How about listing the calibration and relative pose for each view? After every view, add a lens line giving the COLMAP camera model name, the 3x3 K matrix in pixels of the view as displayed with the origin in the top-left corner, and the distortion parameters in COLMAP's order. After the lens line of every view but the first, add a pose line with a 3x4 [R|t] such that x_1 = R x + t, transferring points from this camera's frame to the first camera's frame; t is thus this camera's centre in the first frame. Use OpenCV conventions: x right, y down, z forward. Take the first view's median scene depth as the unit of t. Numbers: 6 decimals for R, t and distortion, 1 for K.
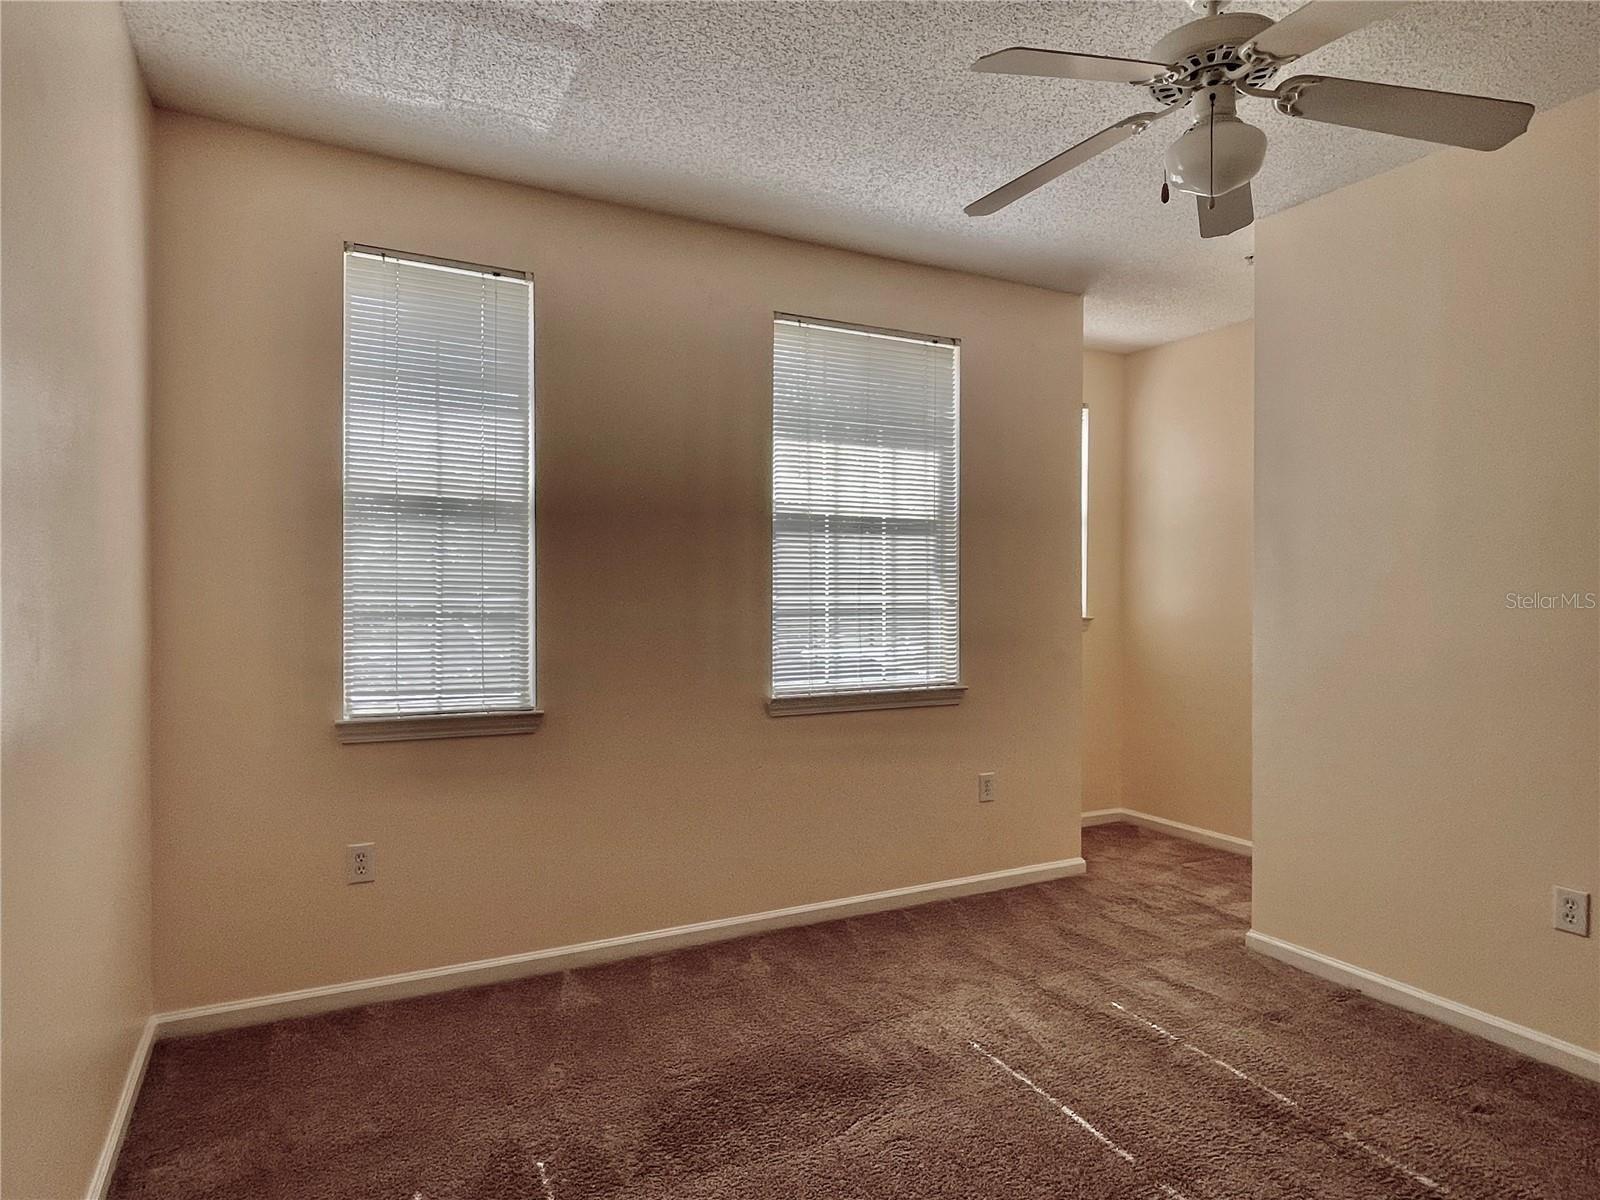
lens RADIAL K [[952.9, 0, 805.5], [0, 952.9, 589.5], [0, 0, 1]] dist [0.007376, -0.004759]
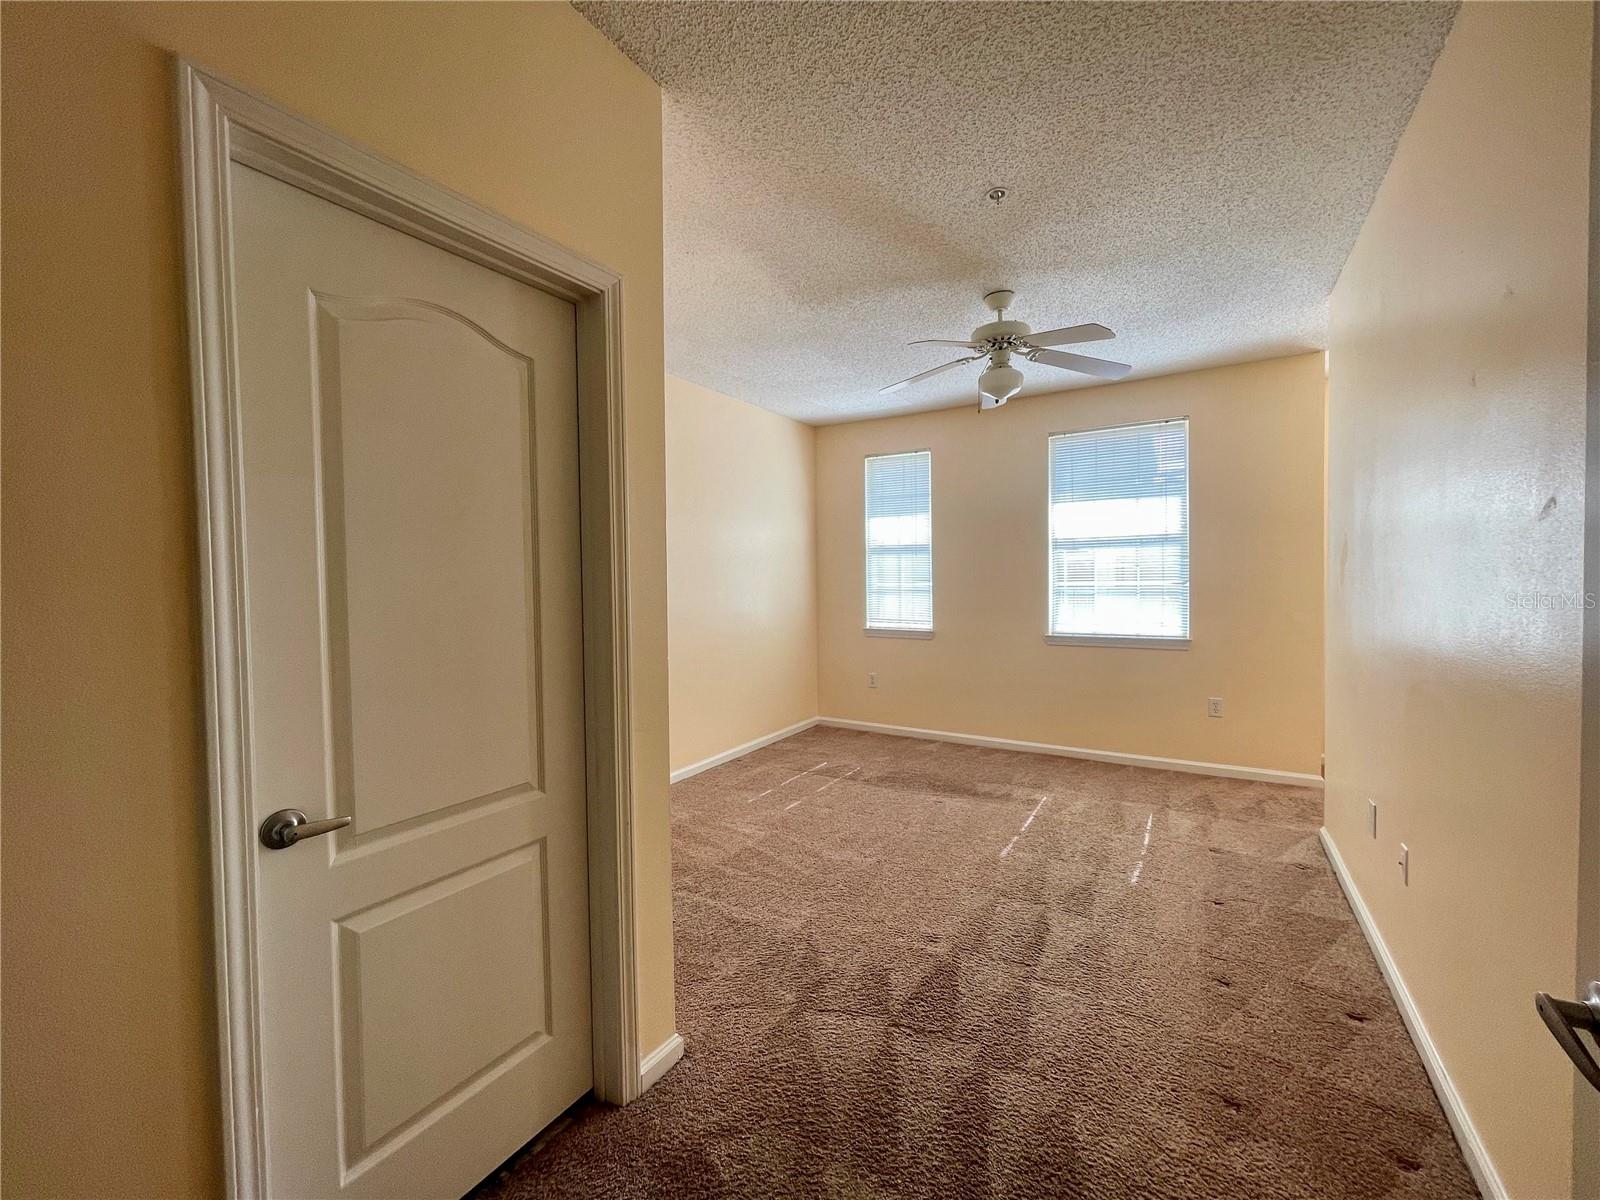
lens RADIAL K [[646.7, 0, 803.2], [0, 646.7, 594.8], [0, 0, 1]] dist [-0.000892, 0.000373]
pose [[0.504561, 0.009407, -0.863325, 0.934827], [0.011805, 0.999772, 0.017793, 0.003861], [0.863295, -0.019170, 0.504335, -0.095475]]
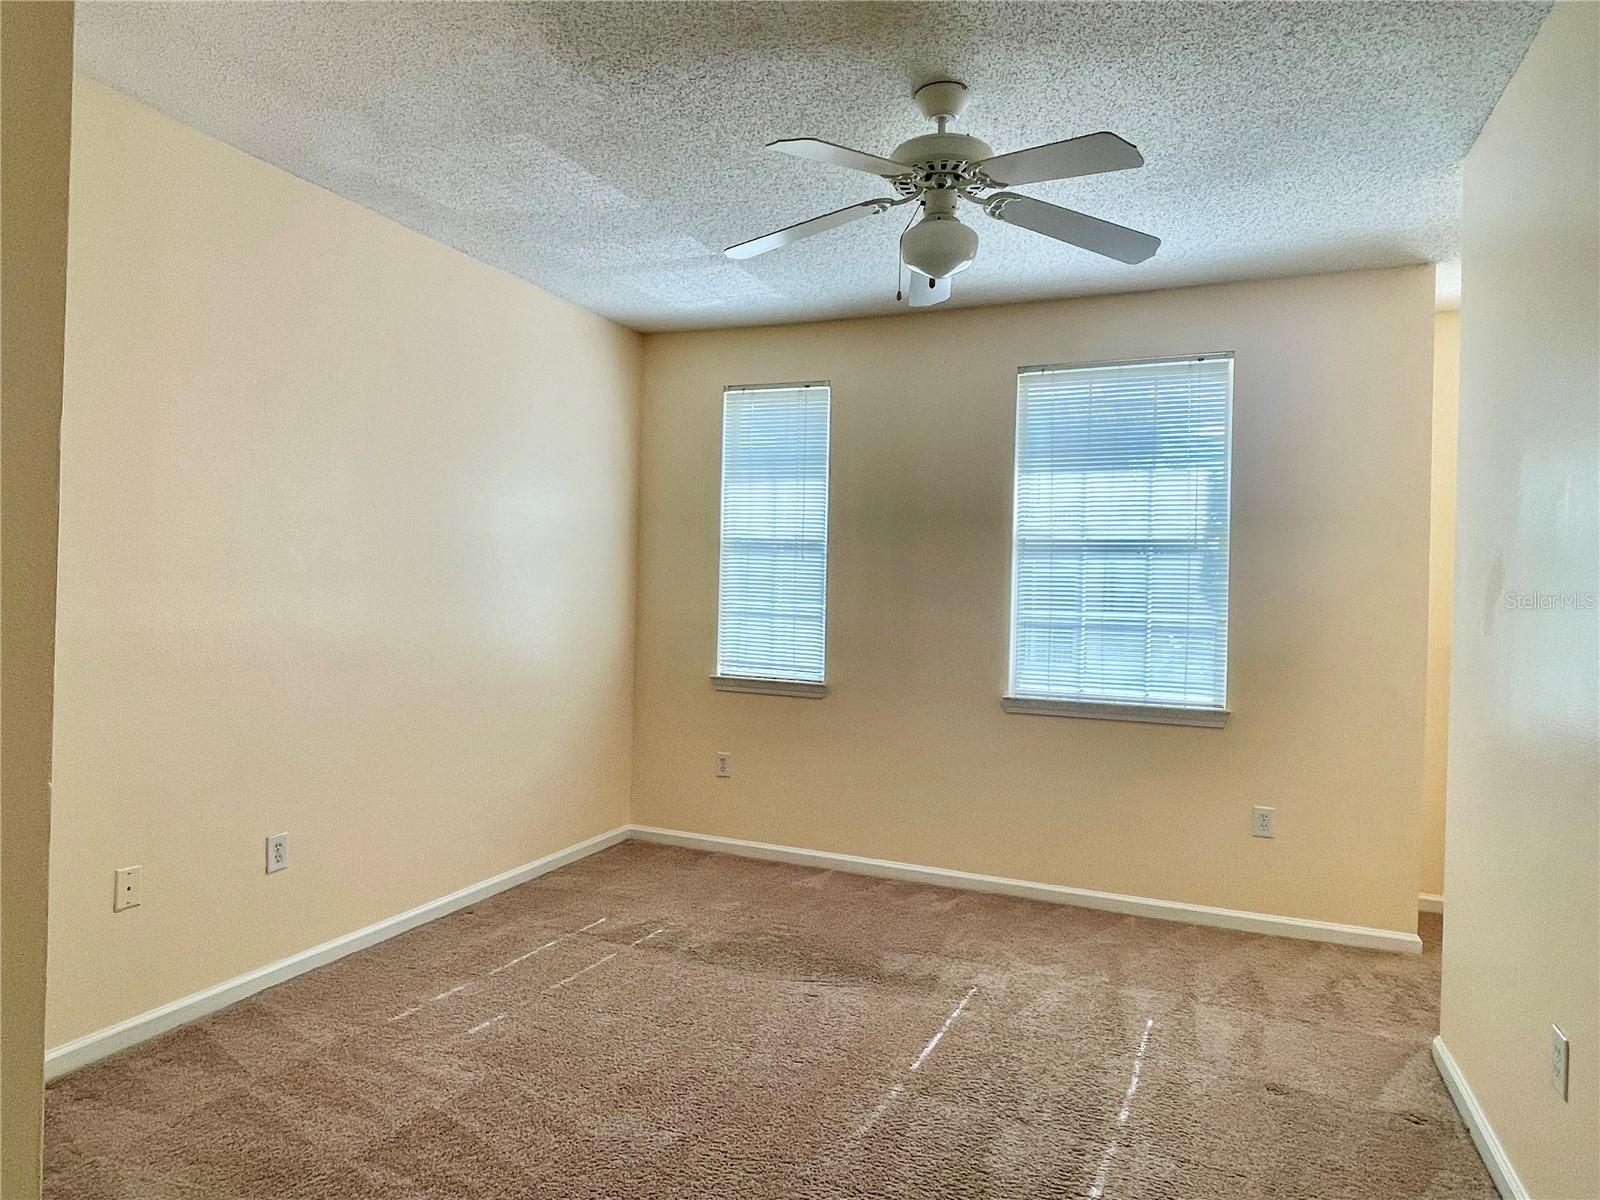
lens RADIAL K [[952.9, 0, 808.4], [0, 952.9, 594.9], [0, 0, 1]] dist [0.007376, -0.004759]
pose [[0.629462, 0.012437, -0.776932, 0.798801], [-0.024939, 0.999680, -0.004203, -0.000126], [0.776631, 0.022022, 0.629570, 0.074060]]
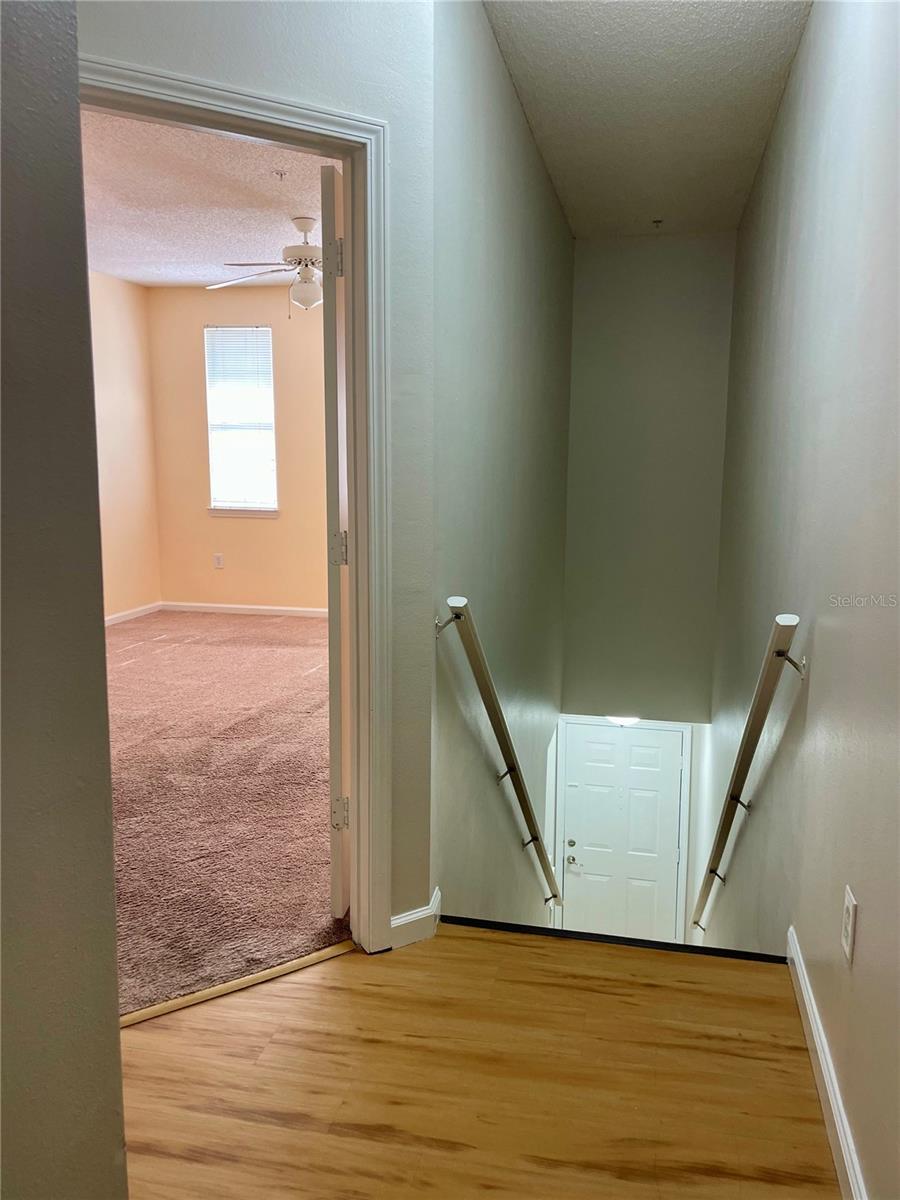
lens RADIAL K [[919.8, 0, 459.4], [0, 919.8, 594.8], [0, 0, 1]] dist [0.042085, -0.000005]
pose [[0.759228, 0.089223, -0.644680, 1.577140], [-0.002739, 0.990987, 0.133927, 0.025196], [0.650819, -0.099915, 0.752630, -0.482580]]
